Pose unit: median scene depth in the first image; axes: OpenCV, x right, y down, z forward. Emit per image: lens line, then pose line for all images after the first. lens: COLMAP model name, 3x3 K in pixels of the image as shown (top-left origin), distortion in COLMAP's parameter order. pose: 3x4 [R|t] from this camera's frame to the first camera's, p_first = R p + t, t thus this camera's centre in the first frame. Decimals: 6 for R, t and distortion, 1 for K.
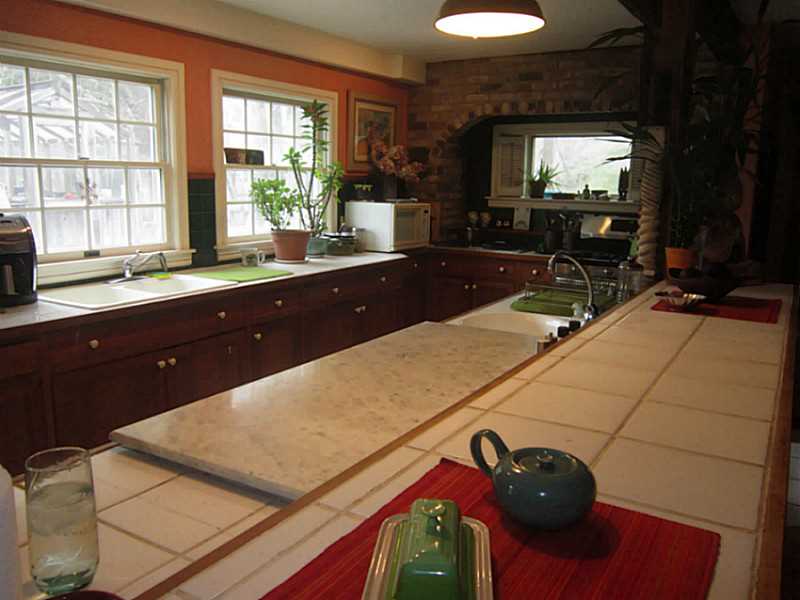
lens RADIAL K [[673.1, 0, 402.7], [0, 673.1, 299.3], [0, 0, 1]] dist [-0.022843, 0.010326]
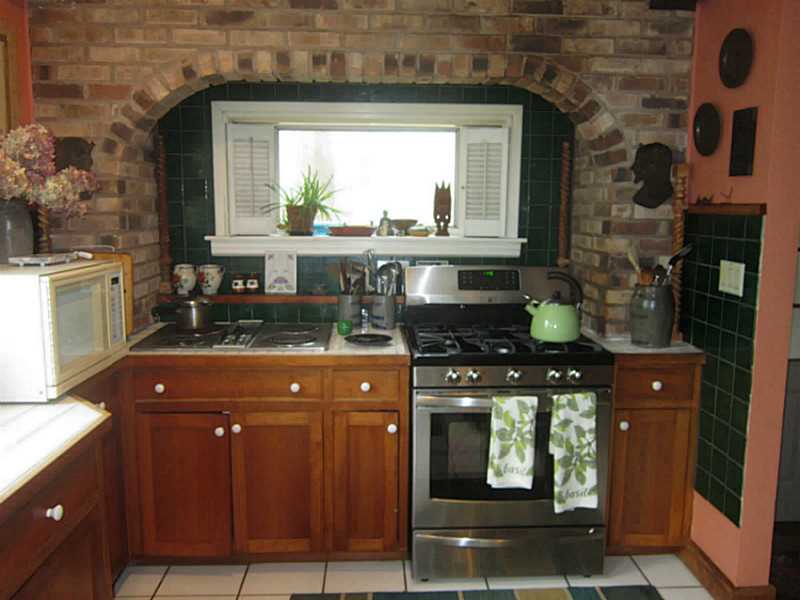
lens RADIAL K [[673.1, 0, 399.6], [0, 673.1, 295.9], [0, 0, 1]] dist [-0.022843, 0.010326]
pose [[0.829103, -0.088683, 0.552018, -0.051289], [0.106832, 0.994277, -0.000723, -0.096848], [-0.548794, 0.059573, 0.833832, 0.516637]]
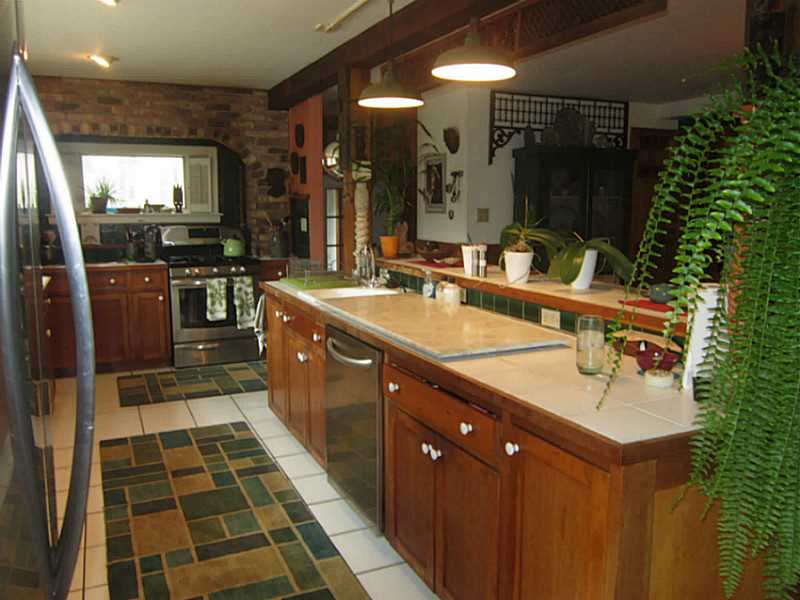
lens RADIAL K [[673.1, 0, 400.1], [0, 673.1, 297.4], [0, 0, 1]] dist [-0.022843, 0.010326]
pose [[0.558325, -0.136255, 0.818357, -0.440111], [0.154313, 0.986263, 0.058931, -0.011298], [-0.815145, 0.093381, 0.571681, 0.031533]]
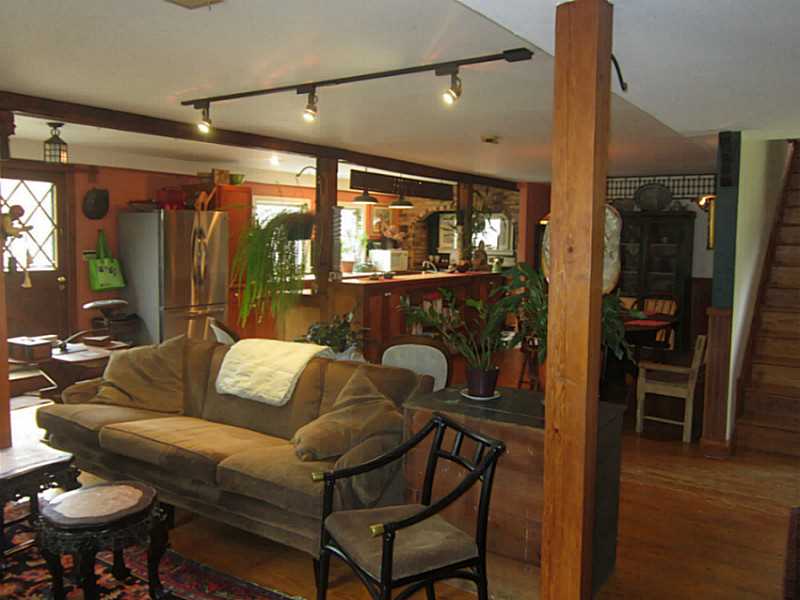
lens RADIAL K [[673.1, 0, 400.9], [0, 673.1, 299.3], [0, 0, 1]] dist [-0.022843, 0.010326]
pose [[0.998968, 0.001453, -0.045392, 0.115518], [-0.005276, 0.996434, -0.084213, 0.196108], [0.045107, 0.084365, 0.995413, -1.149467]]
